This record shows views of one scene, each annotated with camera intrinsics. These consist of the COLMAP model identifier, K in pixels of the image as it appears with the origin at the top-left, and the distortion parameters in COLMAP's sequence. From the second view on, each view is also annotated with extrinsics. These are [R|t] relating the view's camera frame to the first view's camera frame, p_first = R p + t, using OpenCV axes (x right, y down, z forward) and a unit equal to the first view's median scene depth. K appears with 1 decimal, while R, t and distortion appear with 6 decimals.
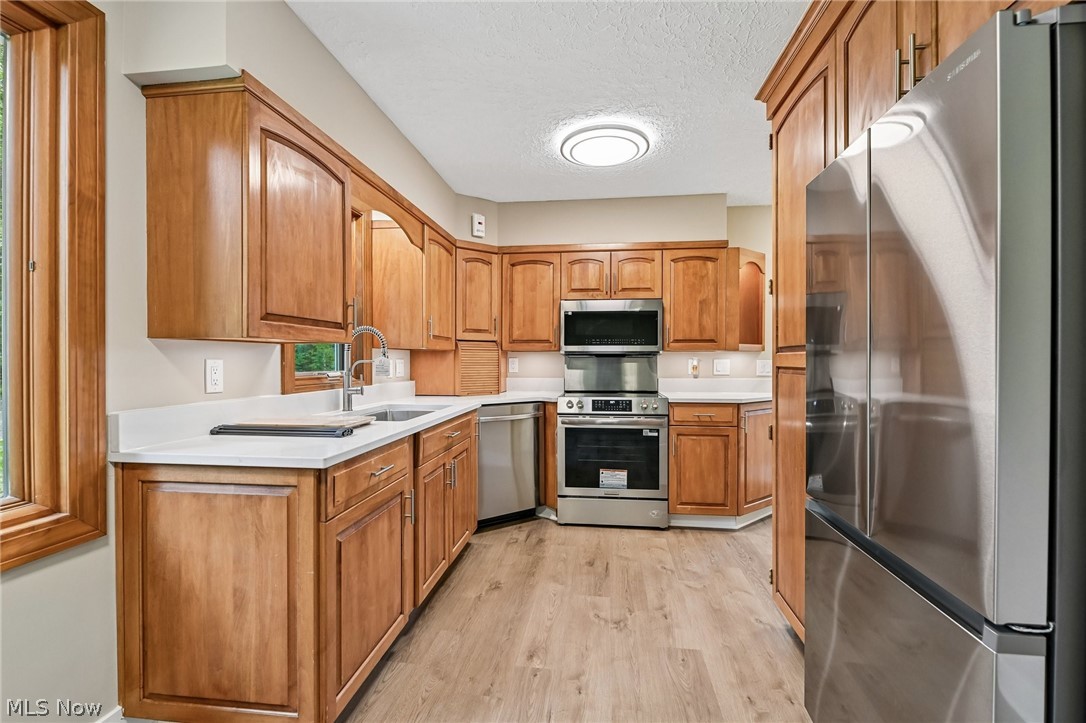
lens RADIAL K [[487.1, 0, 542.2], [0, 487.1, 364.1], [0, 0, 1]] dist [0.002988, -0.003146]
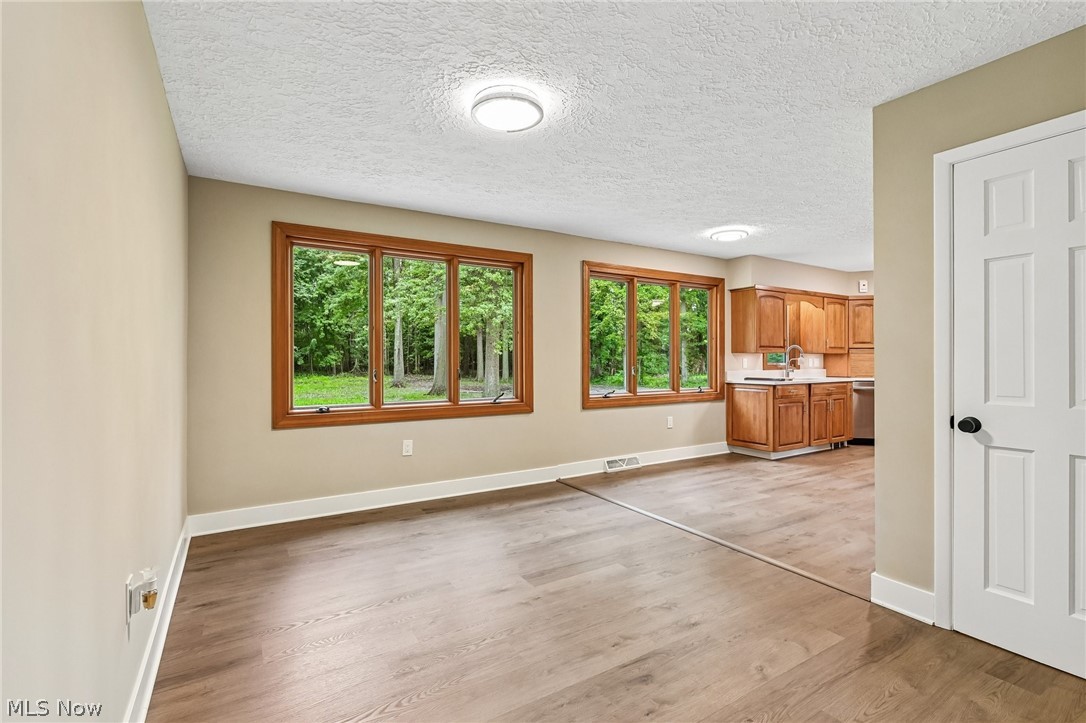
lens RADIAL K [[493.7, 0, 542.2], [0, 493.7, 360.3], [0, 0, 1]] dist [-0.002883, -0.000335]
pose [[0.629066, -0.002660, -0.777347, 0.615263], [-0.003979, 0.999970, -0.006641, 0.017303], [0.777342, 0.007271, 0.629036, -1.246821]]
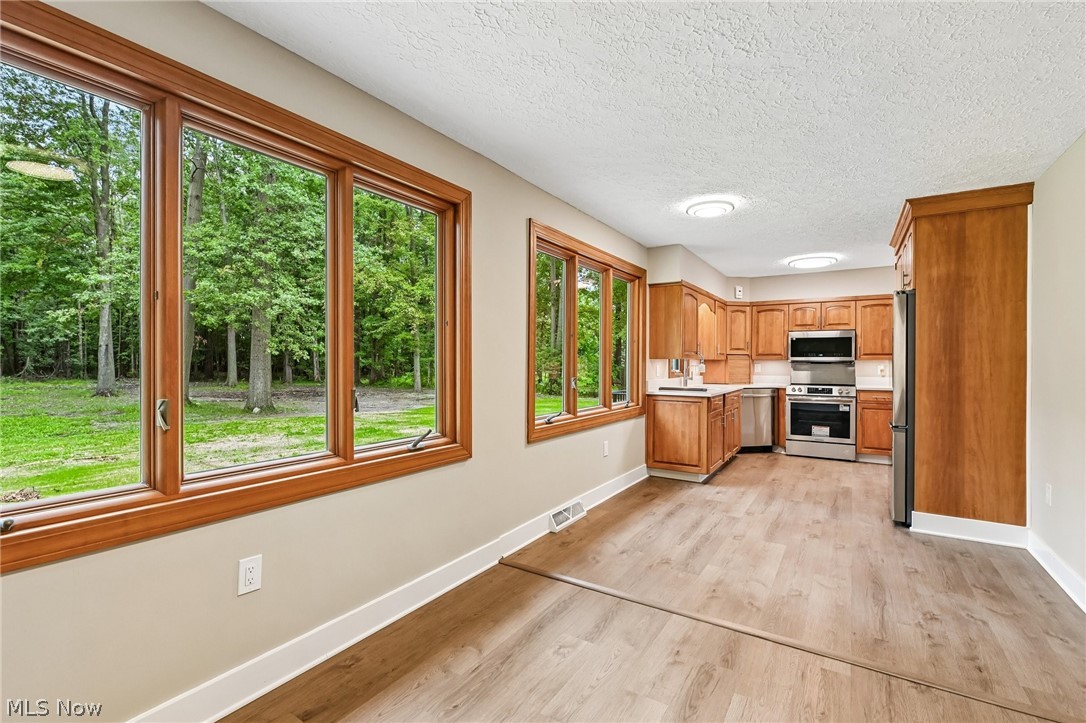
lens RADIAL K [[487.1, 0, 542.2], [0, 487.1, 364.1], [0, 0, 1]] dist [0.002988, -0.003146]
pose [[0.906559, 0.005020, -0.422050, -0.028006], [-0.007021, 0.999970, -0.003189, -0.000897], [0.422022, 0.005854, 0.906567, -1.084213]]
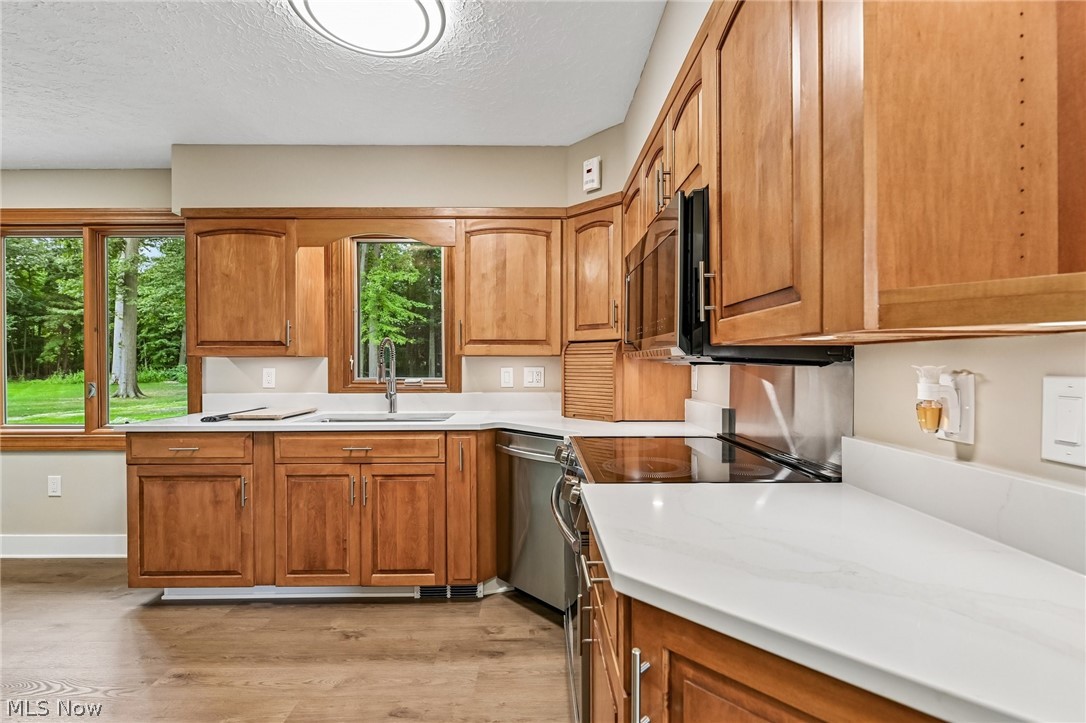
lens RADIAL K [[487.0, 0, 547.3], [0, 487.0, 365.8], [0, 0, 1]] dist [-0.002244, -0.001439]
pose [[0.137643, 0.003812, -0.990475, 0.600399], [-0.006755, 0.999973, 0.002910, -0.015297], [0.990459, 0.006290, 0.137665, 0.924491]]
